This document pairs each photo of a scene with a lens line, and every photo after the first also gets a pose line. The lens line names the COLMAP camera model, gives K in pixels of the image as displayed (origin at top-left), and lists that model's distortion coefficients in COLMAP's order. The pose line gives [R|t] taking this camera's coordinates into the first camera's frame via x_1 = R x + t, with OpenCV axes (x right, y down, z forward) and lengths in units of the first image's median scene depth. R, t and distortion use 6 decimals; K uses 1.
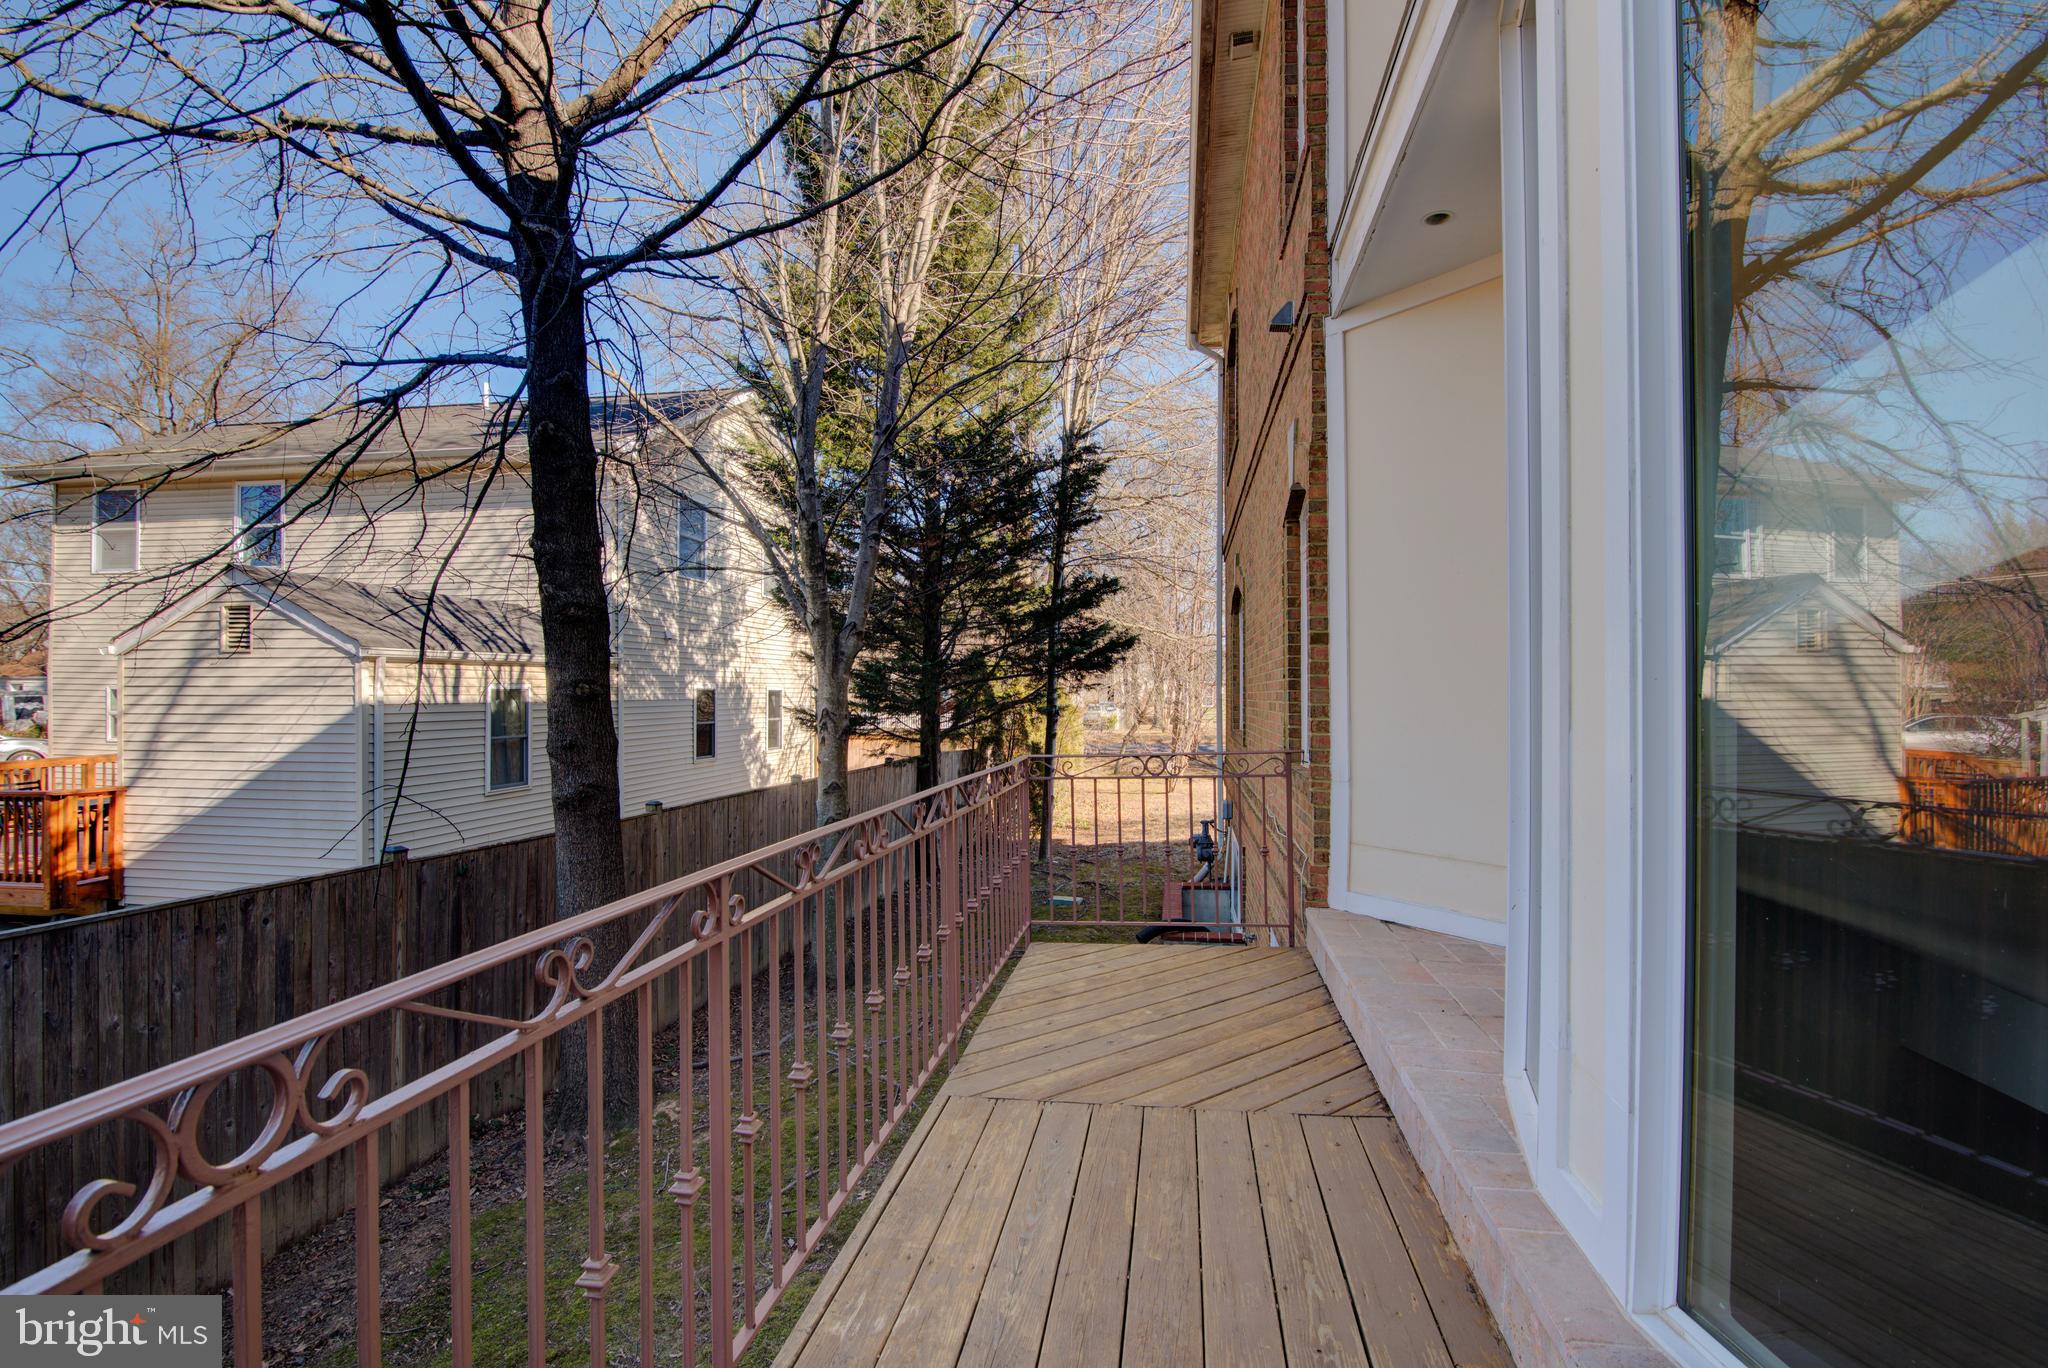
lens RADIAL K [[932.6, 0, 1016.2], [0, 932.6, 689.0], [0, 0, 1]] dist [-0.021920, 0.001714]
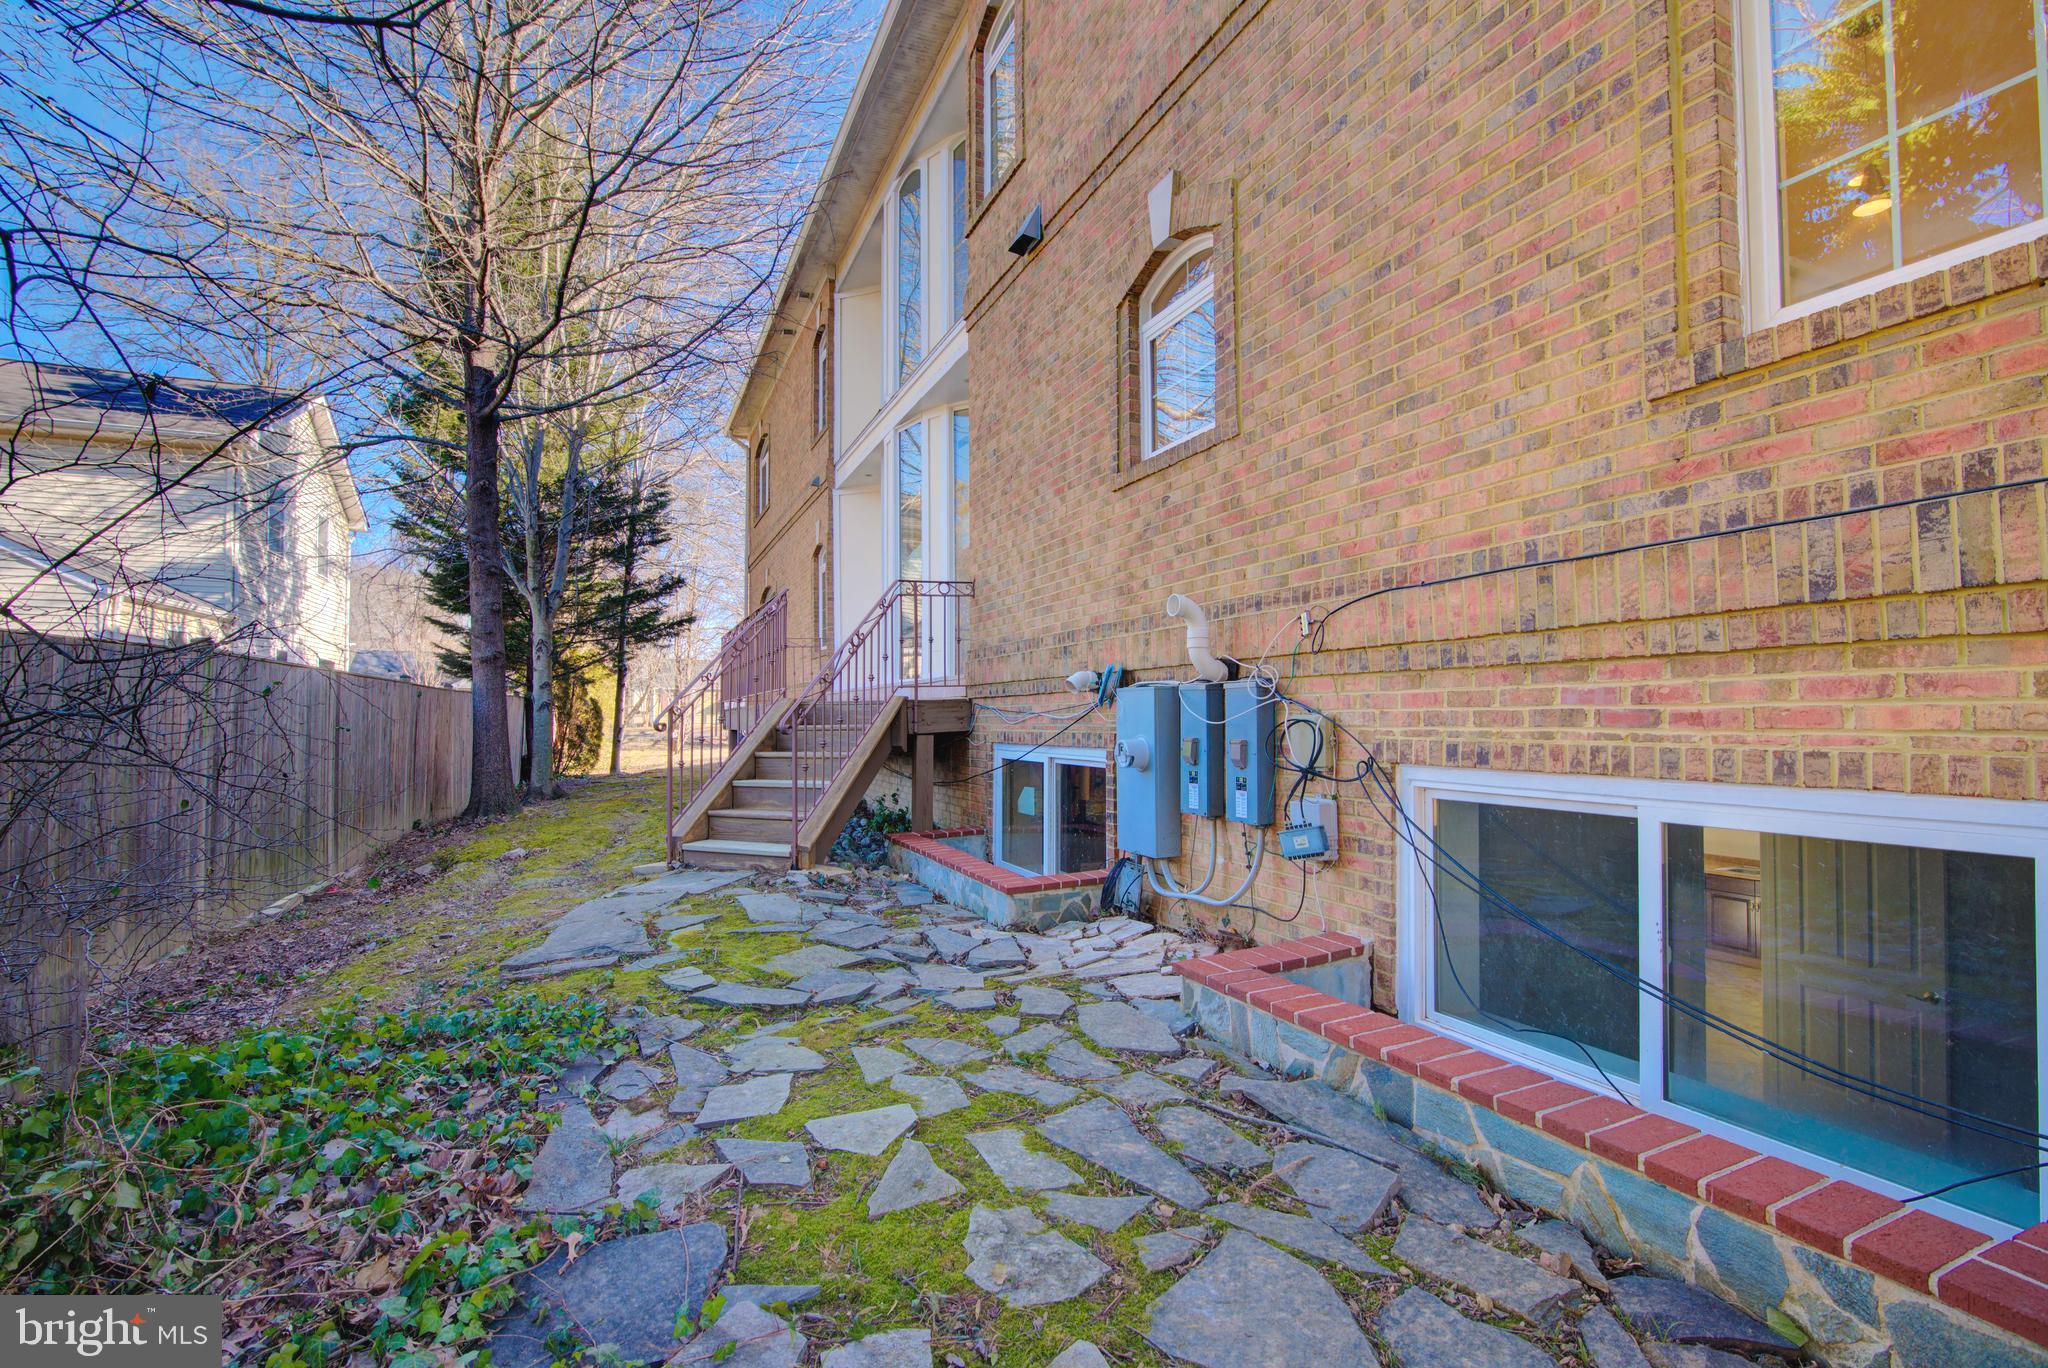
lens RADIAL K [[932.6, 0, 1022.3], [0, 932.6, 694.7], [0, 0, 1]] dist [-0.021920, 0.001714]
pose [[0.830438, 0.011278, 0.556996, -0.247918], [0.001142, 0.999759, -0.021946, 0.096220], [-0.557109, 0.018861, 0.830225, -0.544511]]
